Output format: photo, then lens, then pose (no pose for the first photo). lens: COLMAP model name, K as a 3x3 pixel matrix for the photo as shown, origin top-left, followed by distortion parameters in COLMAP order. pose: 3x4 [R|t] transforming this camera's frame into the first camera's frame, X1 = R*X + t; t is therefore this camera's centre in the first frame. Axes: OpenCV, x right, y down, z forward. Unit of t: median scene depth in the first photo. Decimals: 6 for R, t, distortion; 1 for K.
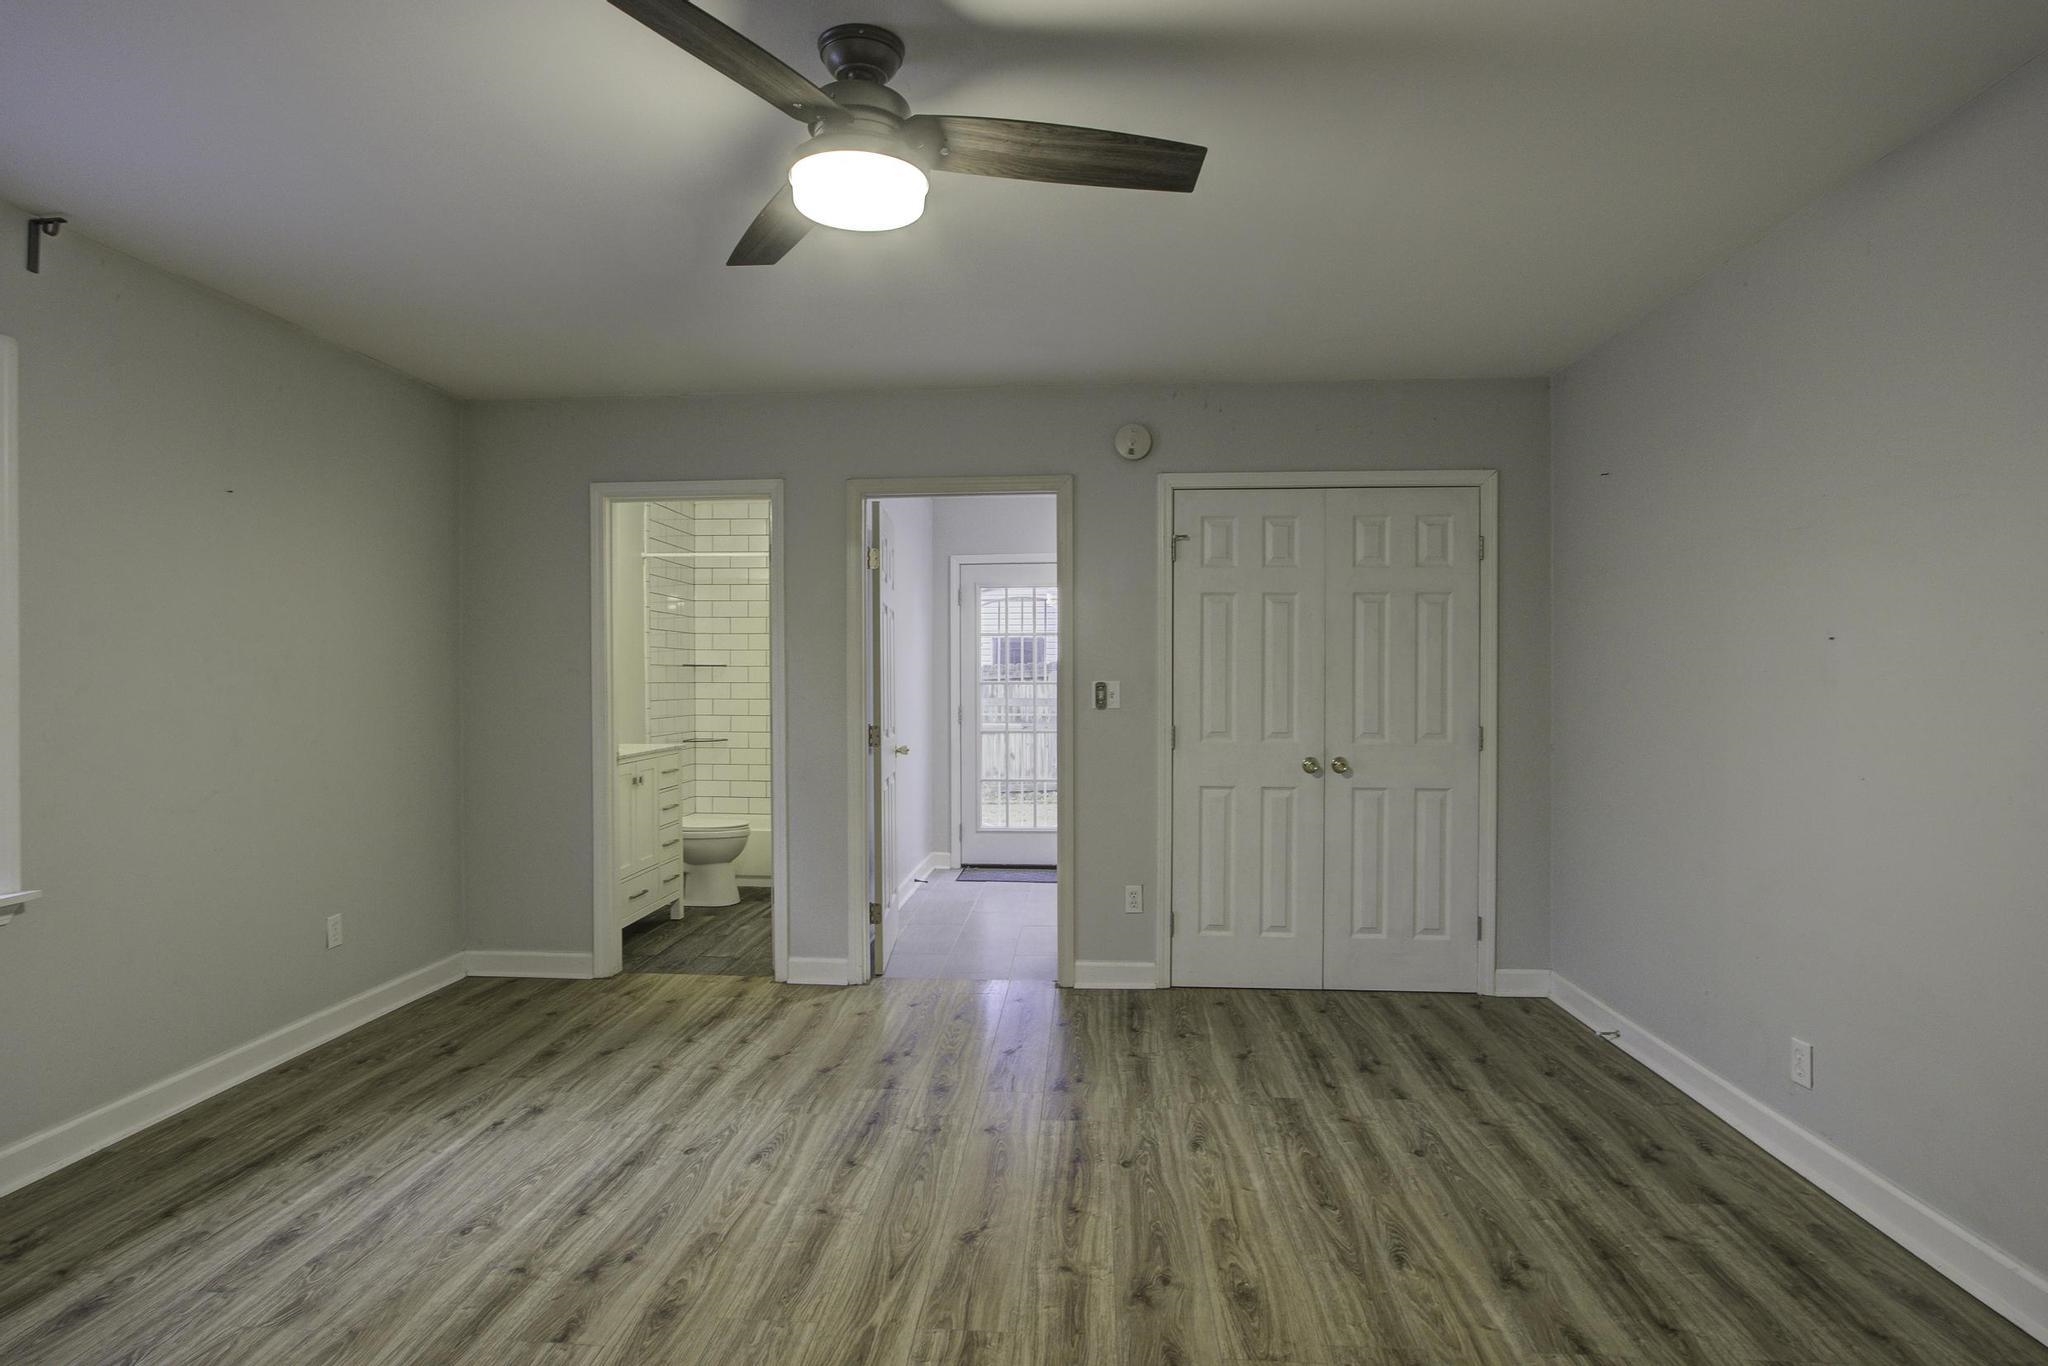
lens RADIAL K [[1085.2, 0, 1019.5], [0, 1085.2, 679.0], [0, 0, 1]] dist [-0.023180, 0.000644]
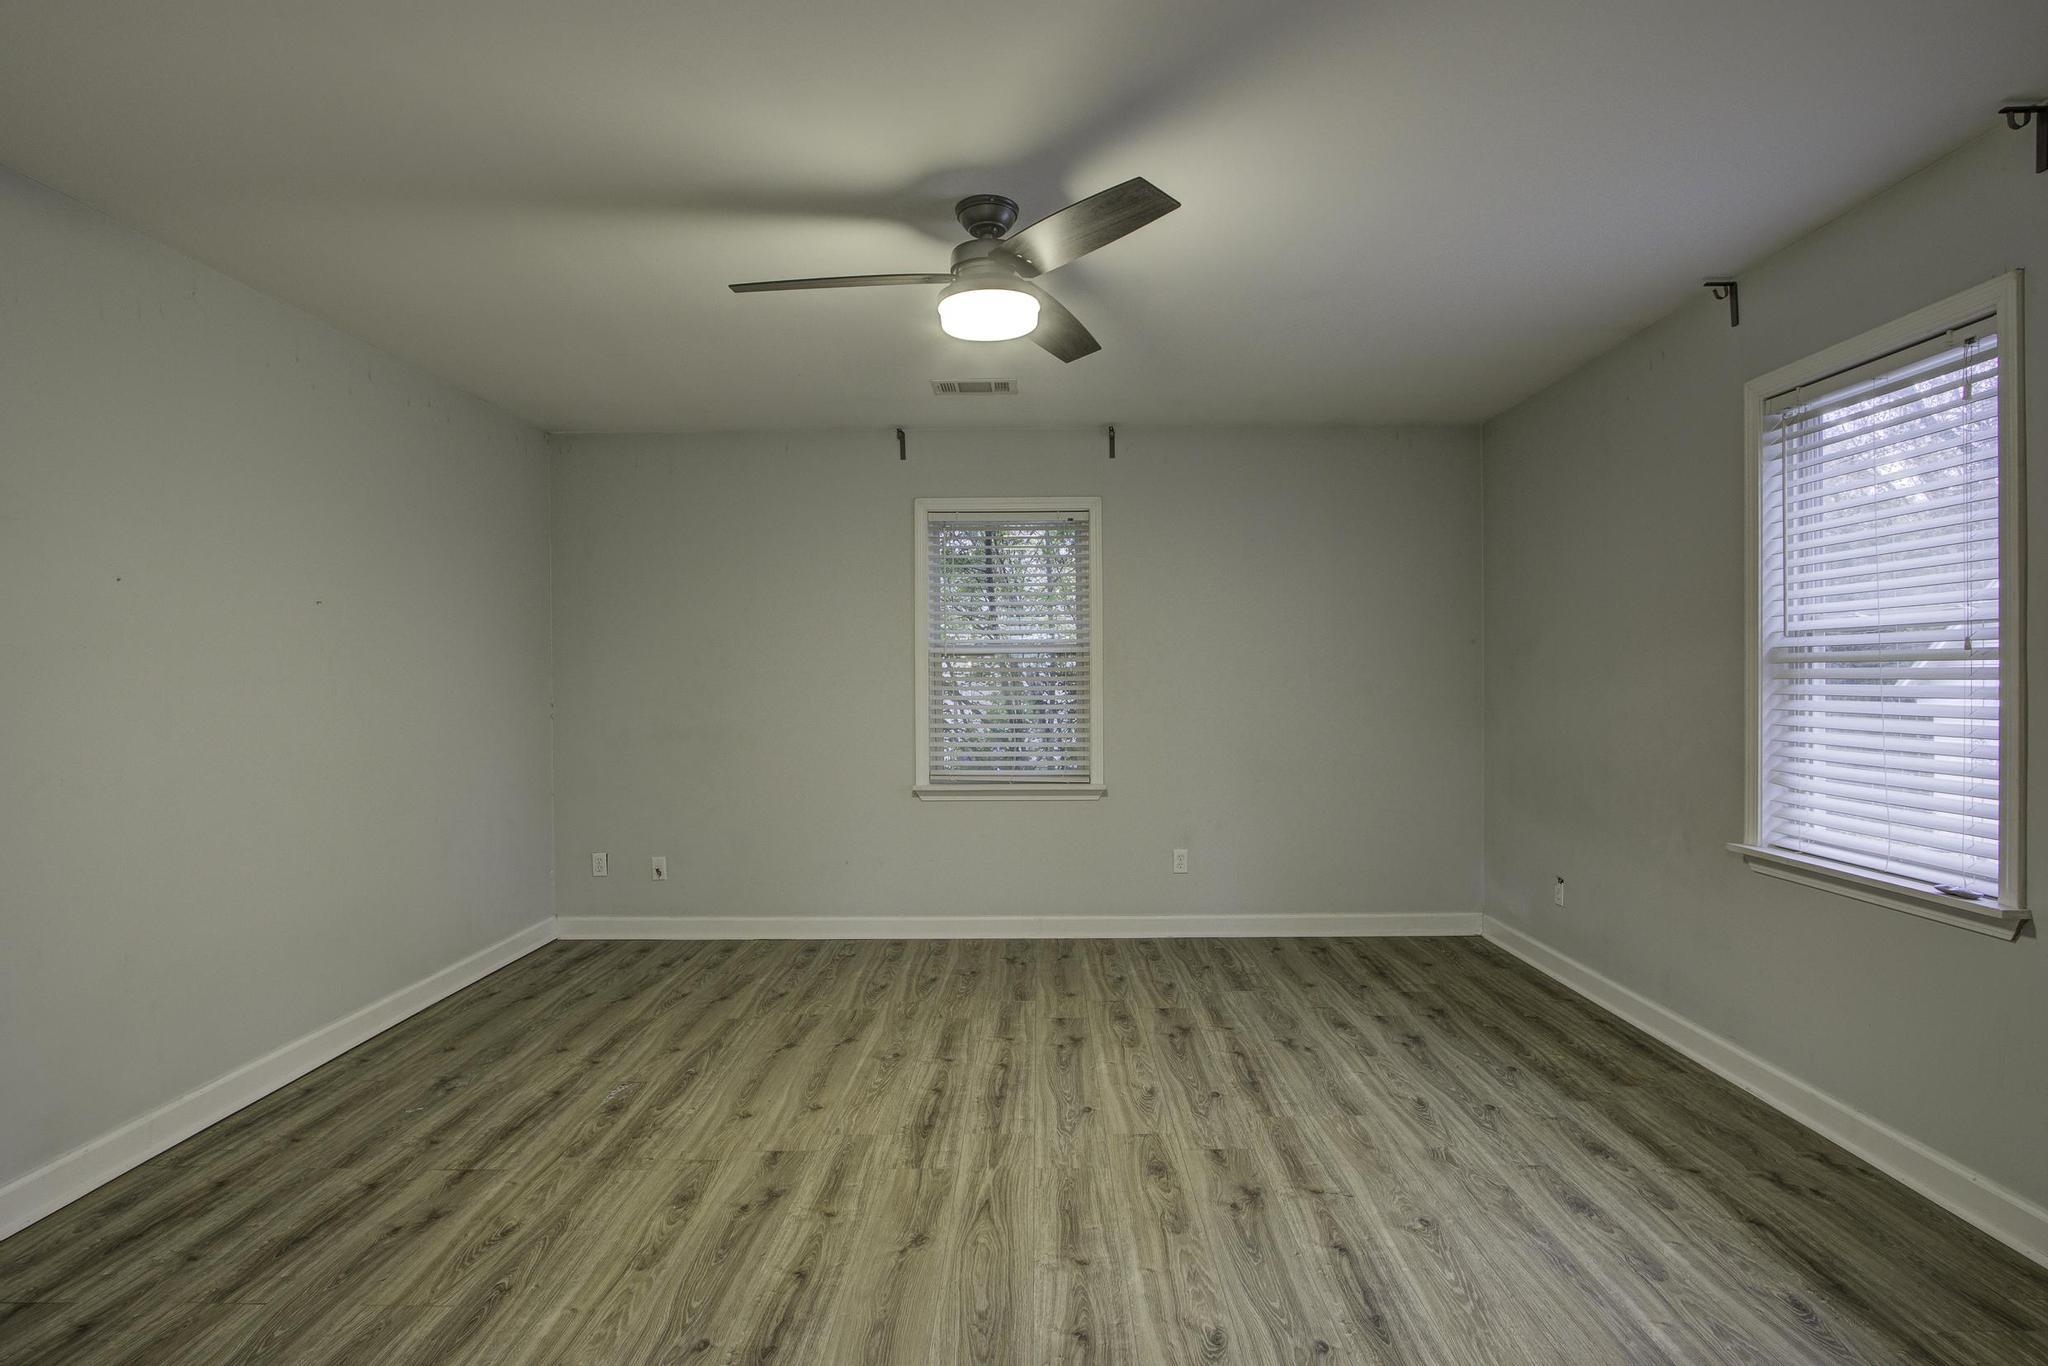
lens RADIAL K [[1085.2, 0, 1022.7], [0, 1085.2, 682.7], [0, 0, 1]] dist [-0.023180, 0.000644]
pose [[-0.998648, 0.009412, -0.051123, -0.097564], [0.008918, 0.999911, 0.009877, -0.000859], [0.051211, 0.009408, -0.998644, 2.014664]]
